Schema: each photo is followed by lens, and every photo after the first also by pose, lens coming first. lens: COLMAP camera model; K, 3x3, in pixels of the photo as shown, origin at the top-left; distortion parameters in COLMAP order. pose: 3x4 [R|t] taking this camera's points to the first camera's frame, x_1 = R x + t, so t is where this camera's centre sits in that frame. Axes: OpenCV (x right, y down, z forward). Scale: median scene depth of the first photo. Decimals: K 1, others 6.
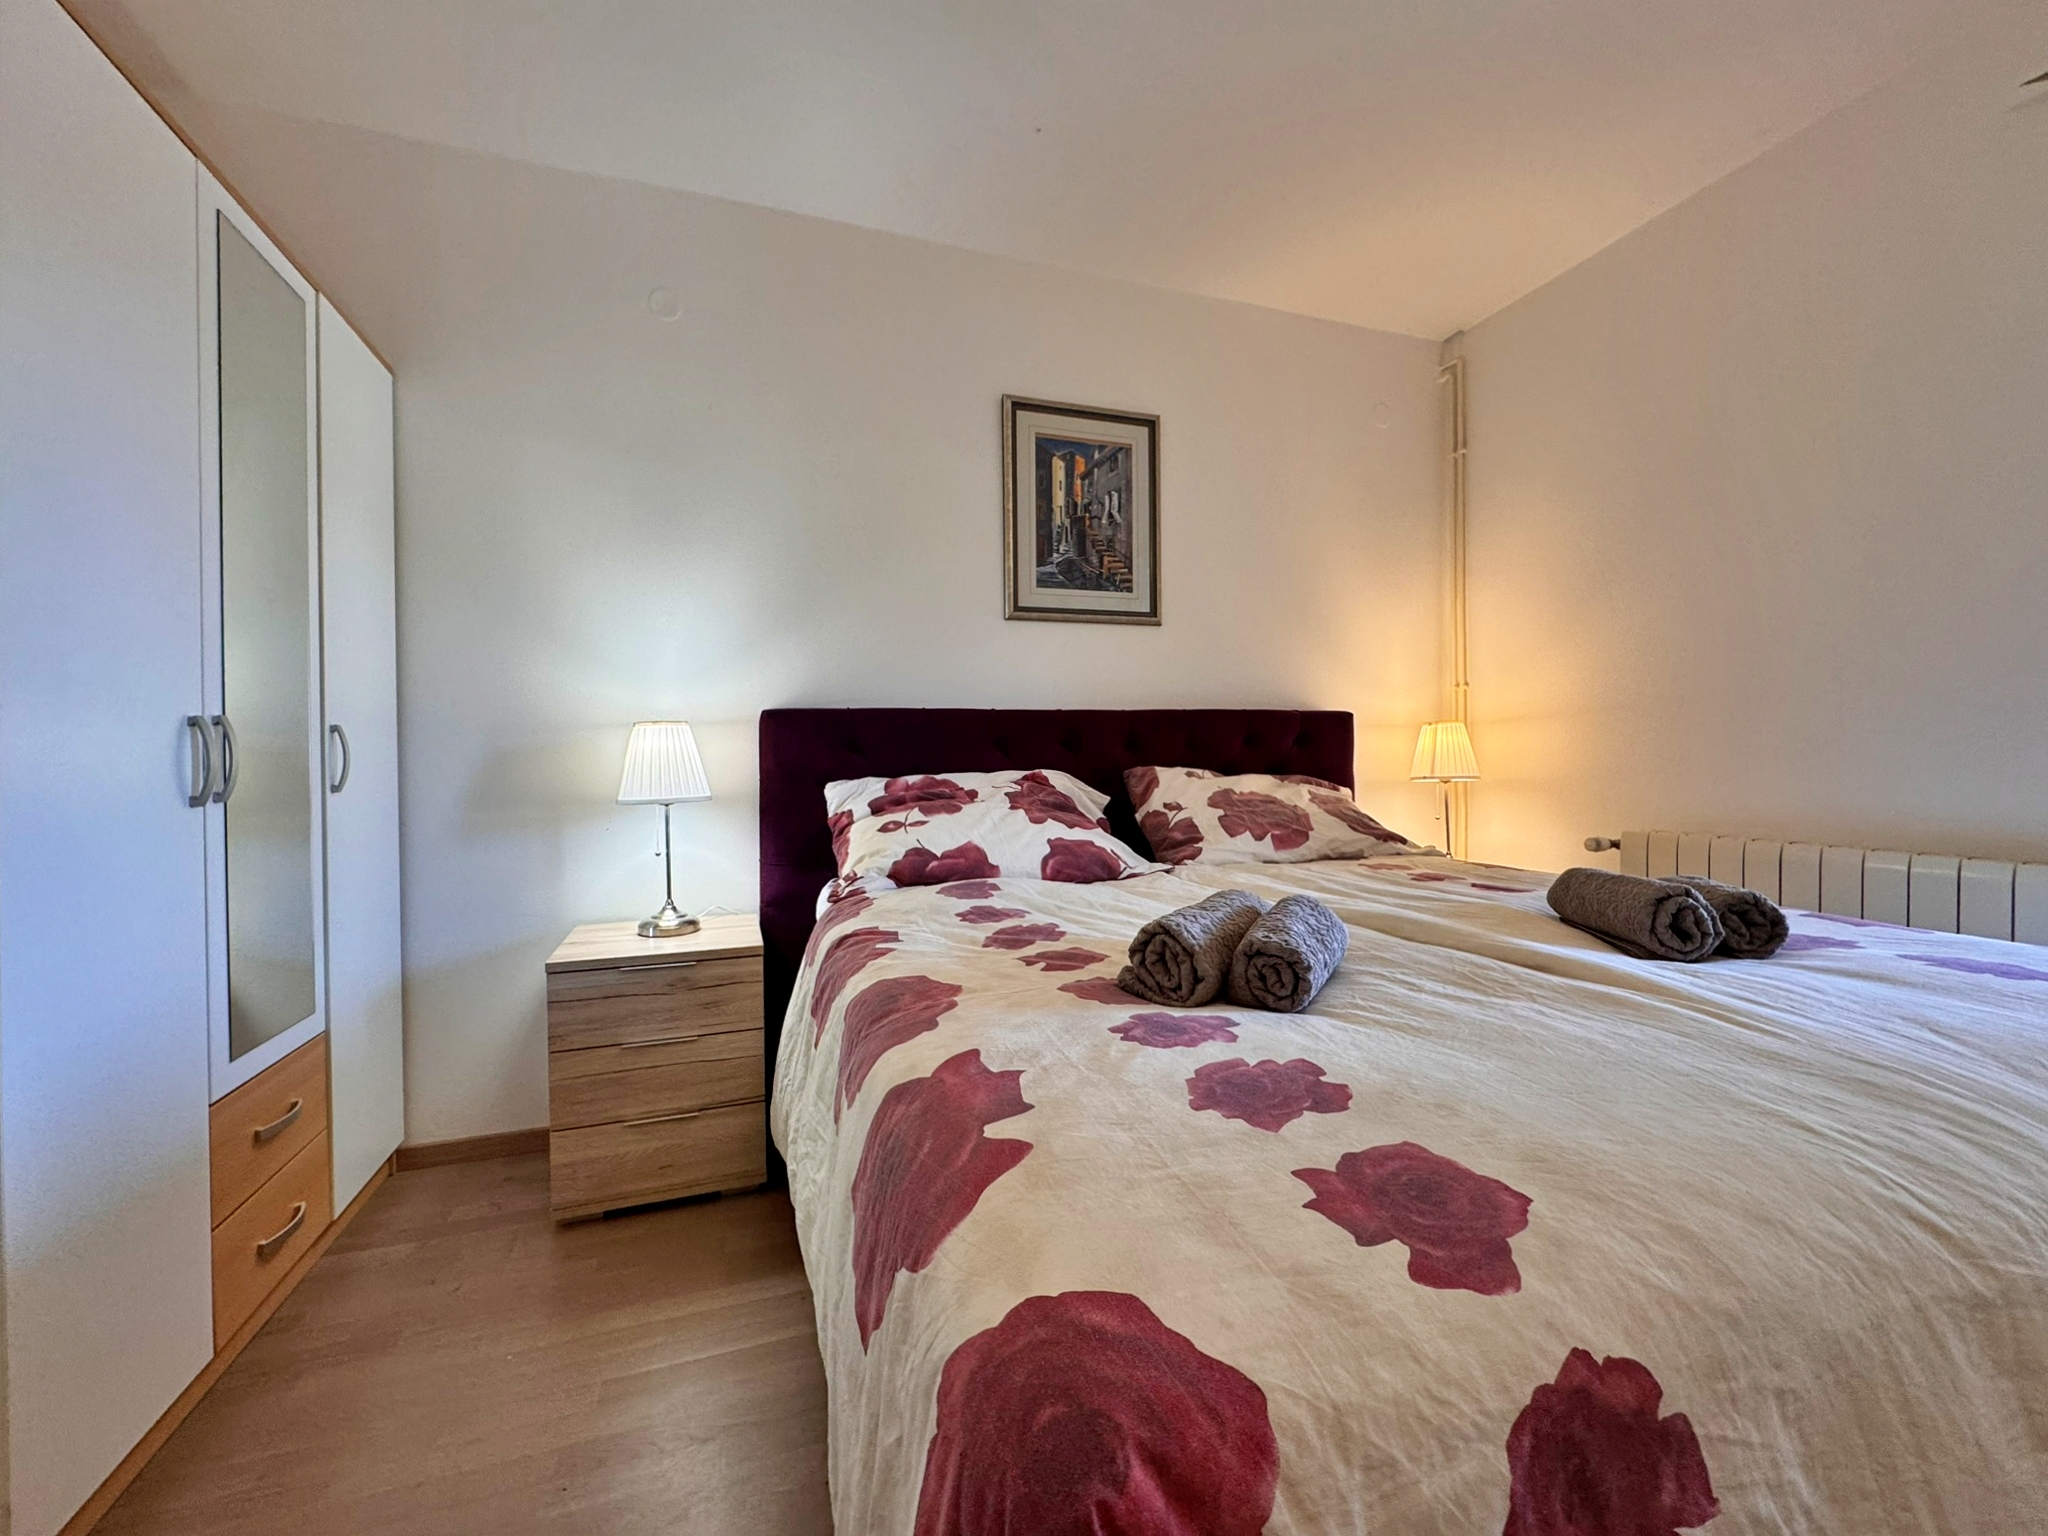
lens RADIAL K [[815.9, 0, 1019.4], [0, 815.9, 770.7], [0, 0, 1]] dist [-0.000316, -0.000128]
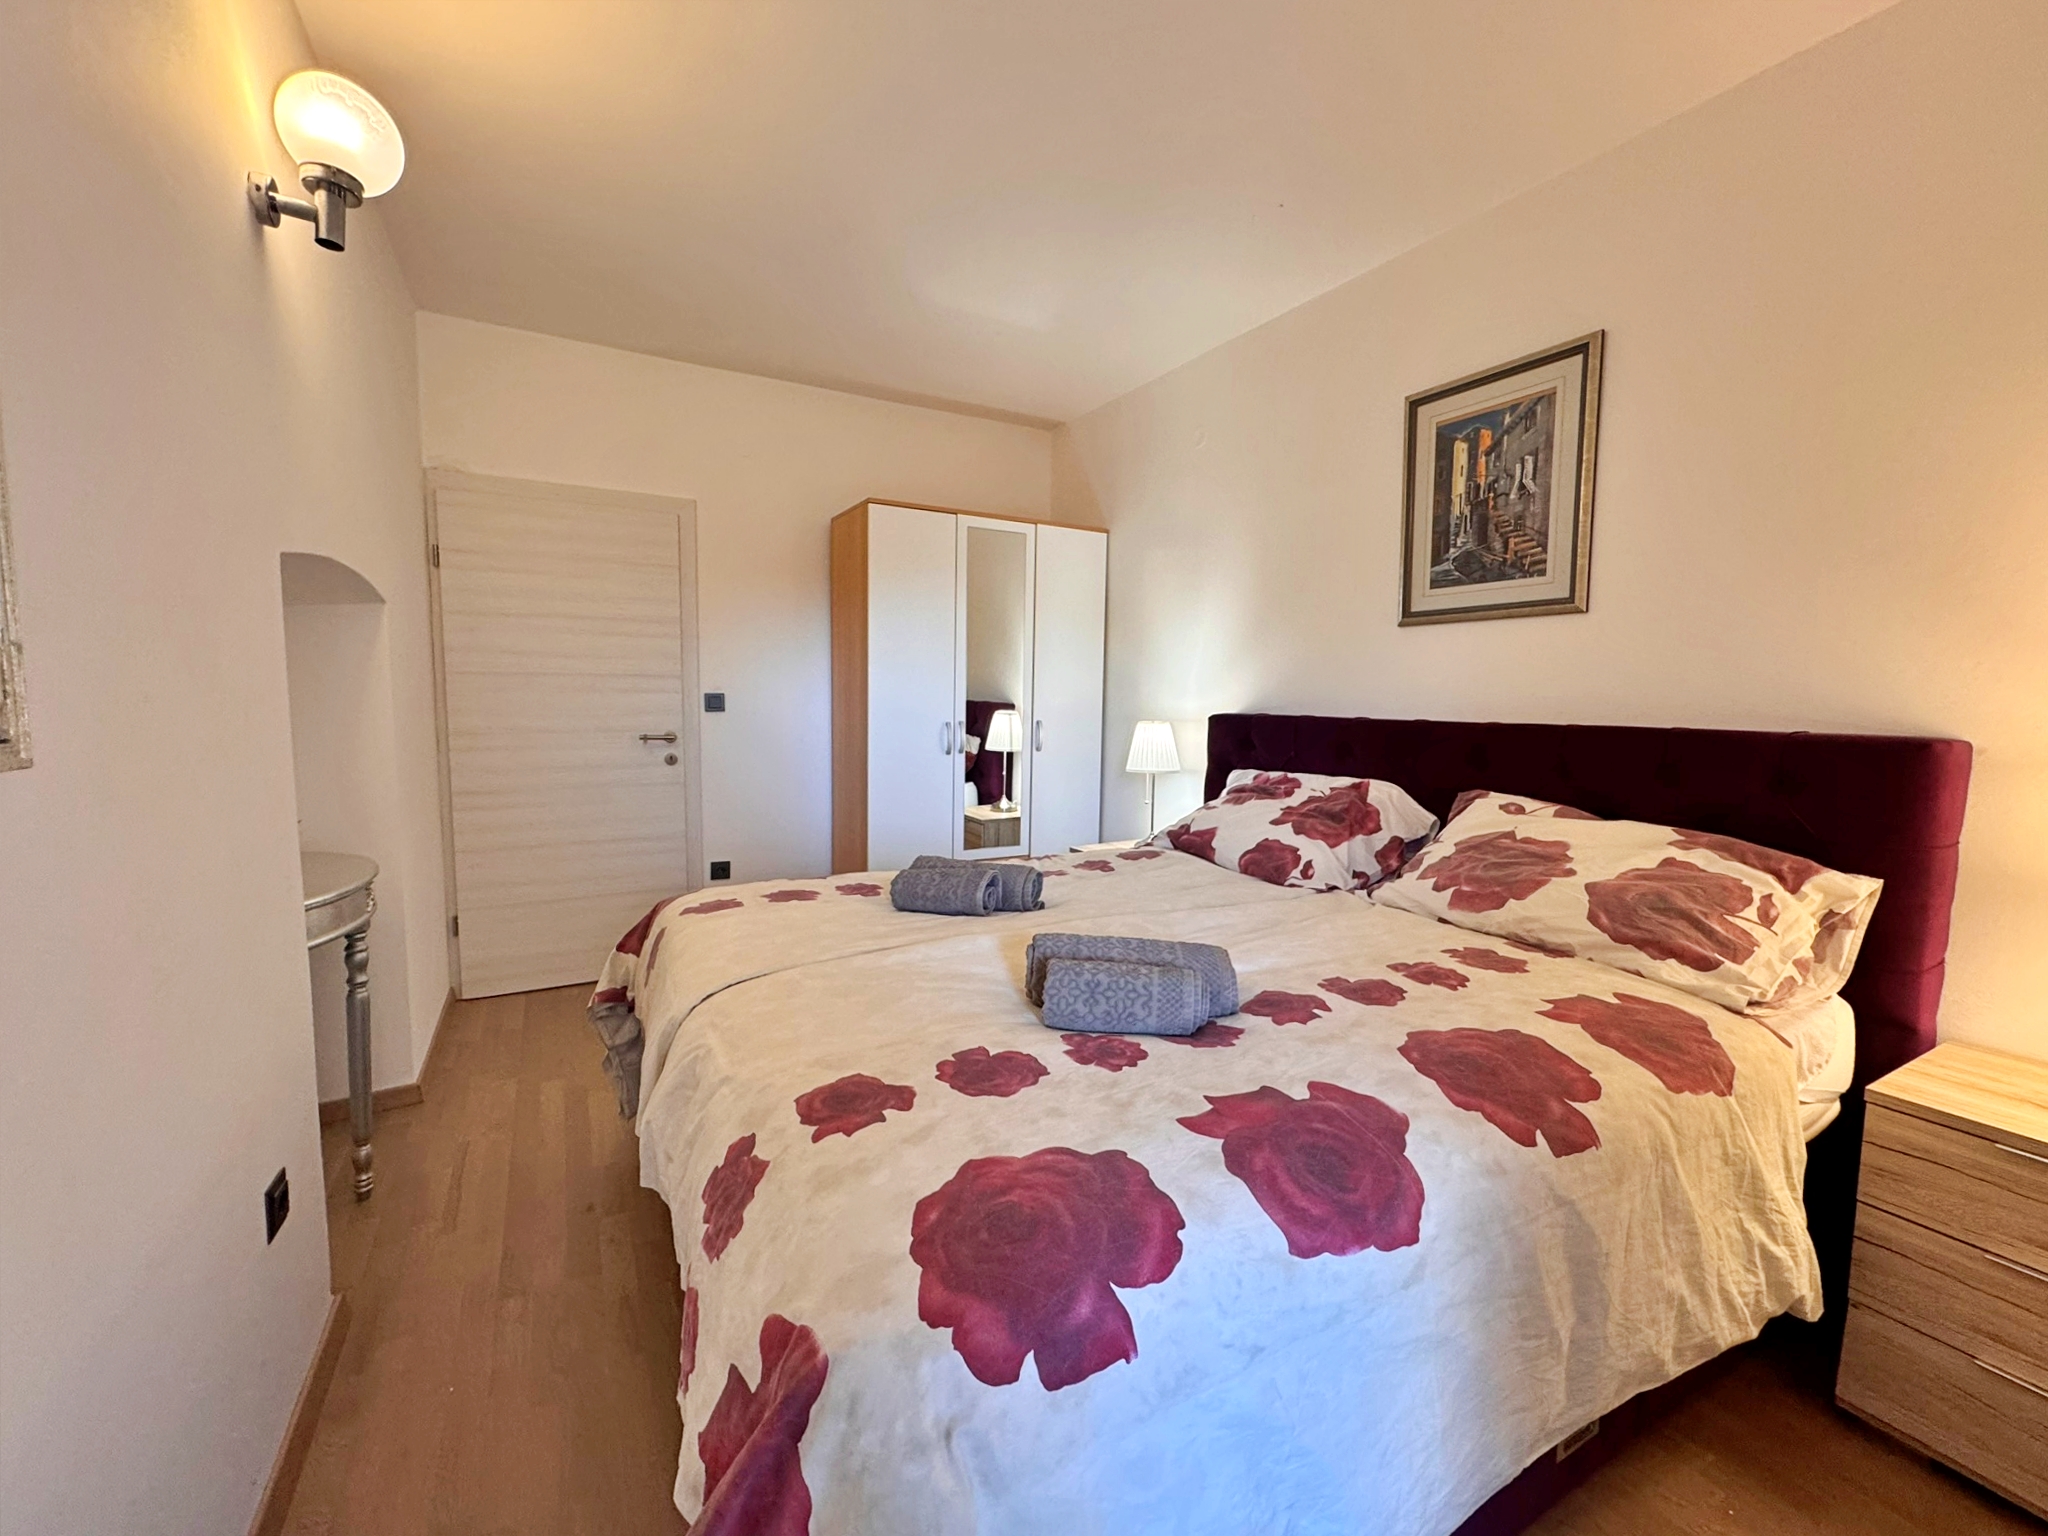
lens RADIAL K [[837.2, 0, 1020.1], [0, 837.2, 767.5], [0, 0, 1]] dist [-0.000175, -0.000979]
pose [[0.179742, 0.103092, -0.978297, 1.032572], [-0.030300, 0.994602, 0.099243, -0.113749], [0.983247, 0.011804, 0.181895, 0.403227]]
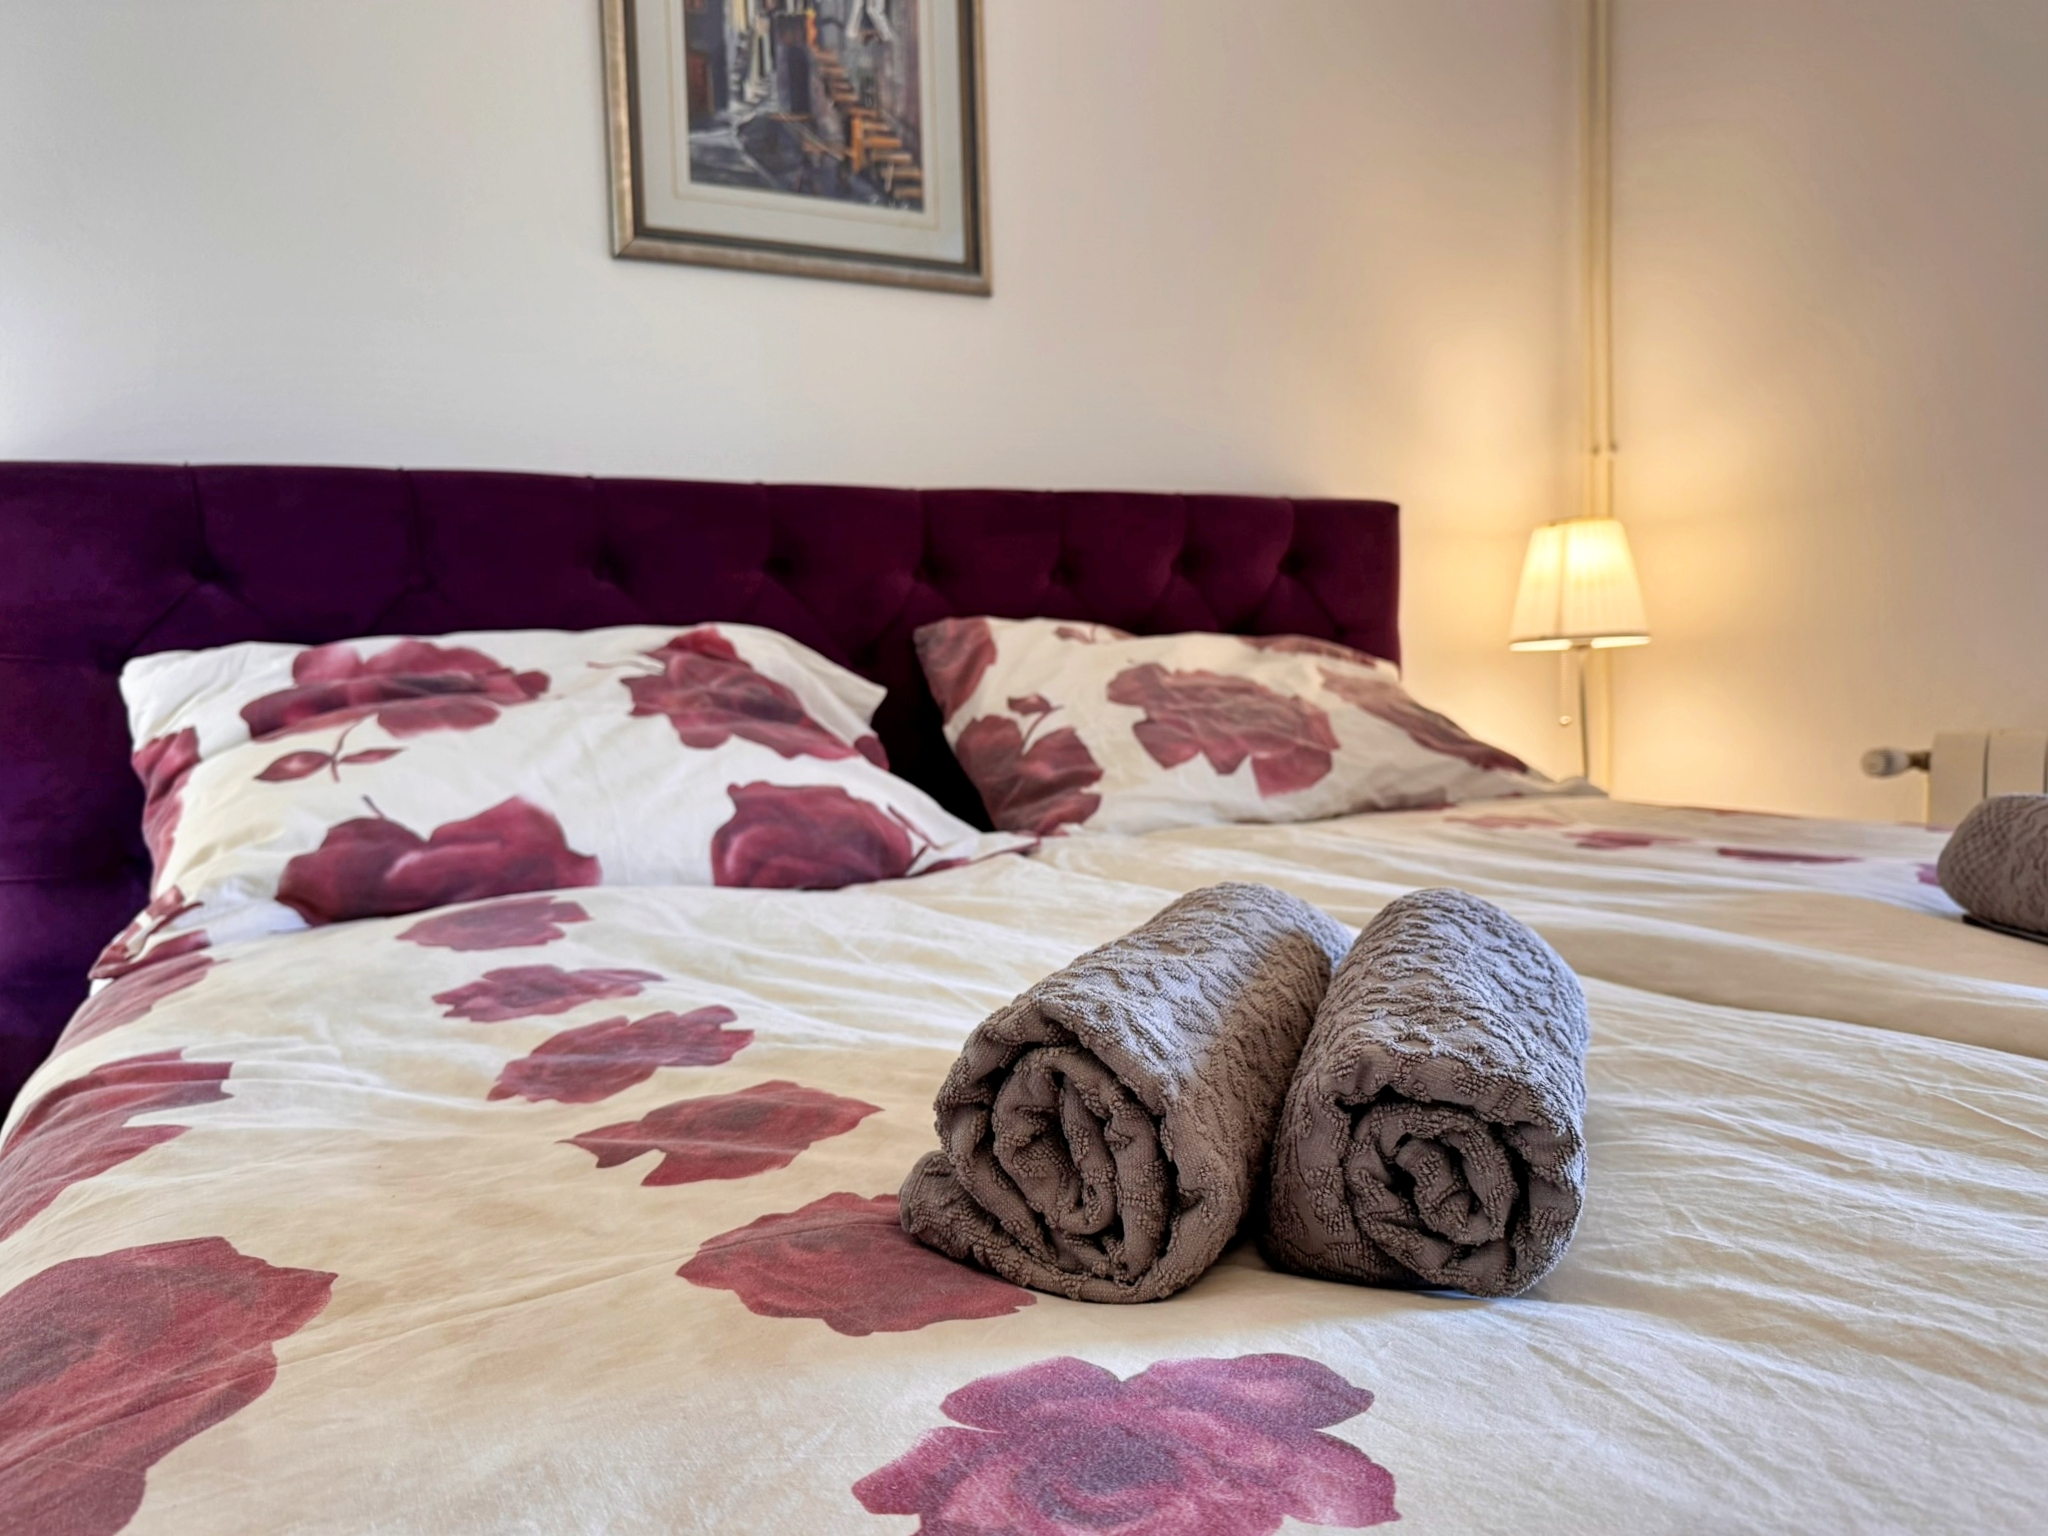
lens RADIAL K [[1502.3, 0, 1024.0], [0, 1502.3, 768.0], [0, 0, 1]] dist [0.156222, -0.358821]
pose [[0.980575, -0.032669, 0.193406, 0.031076], [0.022127, 0.998162, 0.056419, 0.033853], [-0.194894, -0.051043, 0.979495, 0.227030]]
